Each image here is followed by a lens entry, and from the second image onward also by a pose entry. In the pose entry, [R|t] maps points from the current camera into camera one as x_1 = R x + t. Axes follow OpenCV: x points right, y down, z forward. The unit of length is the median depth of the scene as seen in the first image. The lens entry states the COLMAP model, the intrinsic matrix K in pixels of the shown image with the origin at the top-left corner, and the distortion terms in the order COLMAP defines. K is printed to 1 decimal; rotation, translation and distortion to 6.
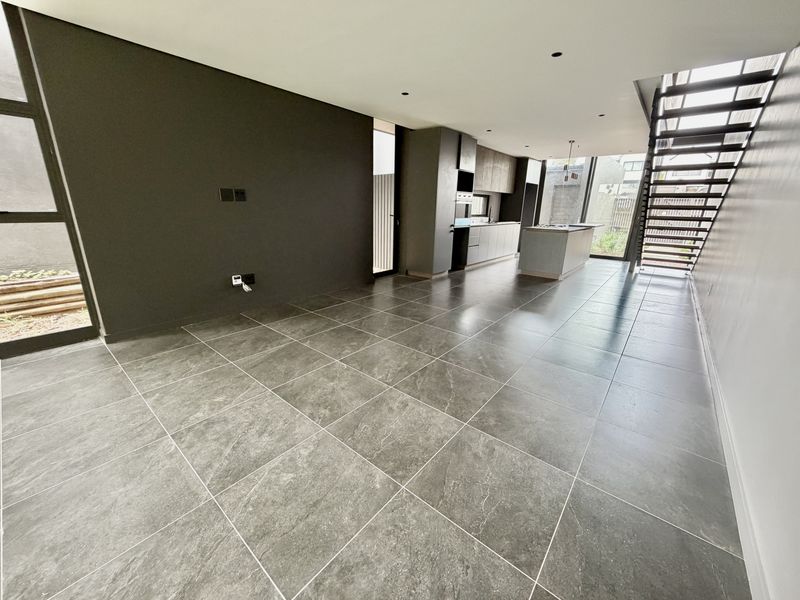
lens RADIAL K [[319.2, 0, 386.8], [0, 319.2, 304.3], [0, 0, 1]] dist [0.000203, -0.000213]
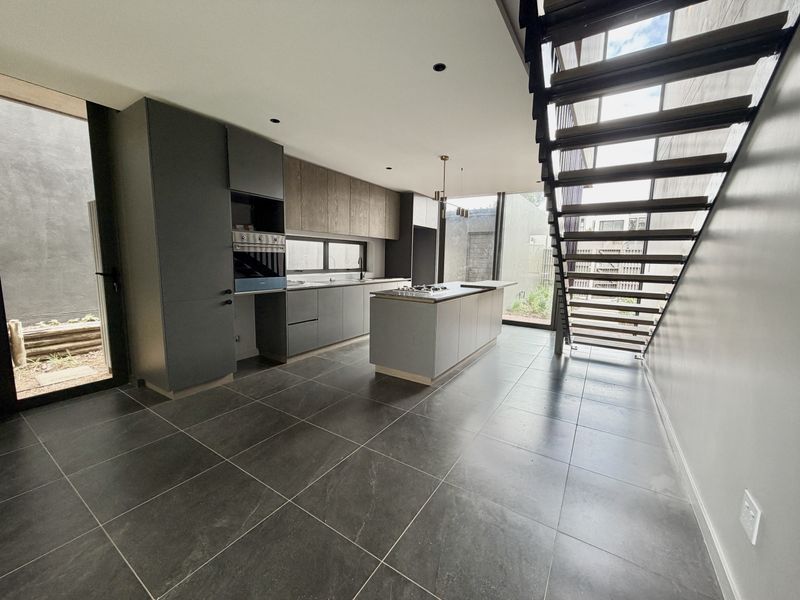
lens RADIAL K [[319.2, 0, 400.0], [0, 319.2, 295.3], [0, 0, 1]] dist [0.000203, -0.000213]
pose [[0.989592, -0.016990, 0.142897, 0.330346], [0.042911, 0.982670, -0.180328, -0.107283], [-0.137357, 0.184583, 0.973171, 0.364487]]
